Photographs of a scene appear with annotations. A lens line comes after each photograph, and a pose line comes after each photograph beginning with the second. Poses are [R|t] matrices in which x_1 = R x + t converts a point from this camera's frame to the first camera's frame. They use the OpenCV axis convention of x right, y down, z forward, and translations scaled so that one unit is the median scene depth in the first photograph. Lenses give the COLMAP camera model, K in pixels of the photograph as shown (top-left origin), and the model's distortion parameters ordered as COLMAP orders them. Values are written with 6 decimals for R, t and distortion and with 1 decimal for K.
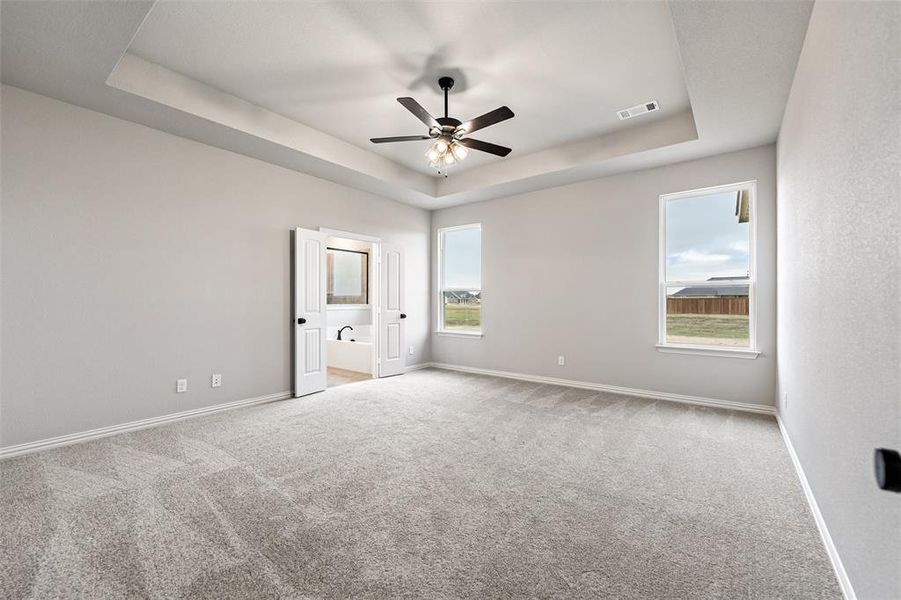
lens RADIAL K [[370.0, 0, 450.5], [0, 370.0, 300.0], [0, 0, 1]] dist [0.000645, 0.000002]
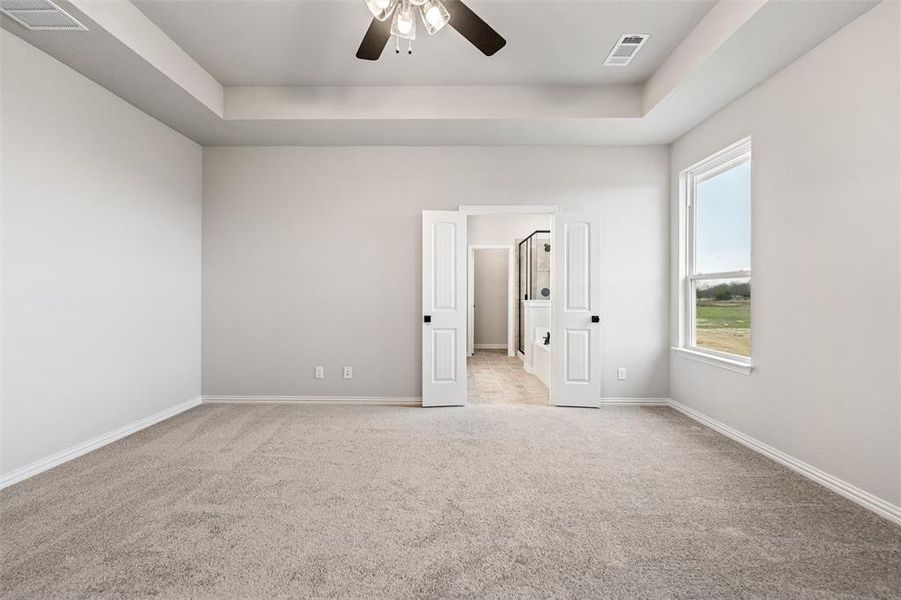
lens RADIAL K [[364.6, 0, 449.4], [0, 364.6, 298.3], [0, 0, 1]] dist [-0.000655, -0.000244]
pose [[0.601426, 0.007702, -0.798891, 0.235825], [-0.000170, 0.999955, 0.009512, 0.000571], [0.798929, -0.005585, 0.601400, 0.418320]]
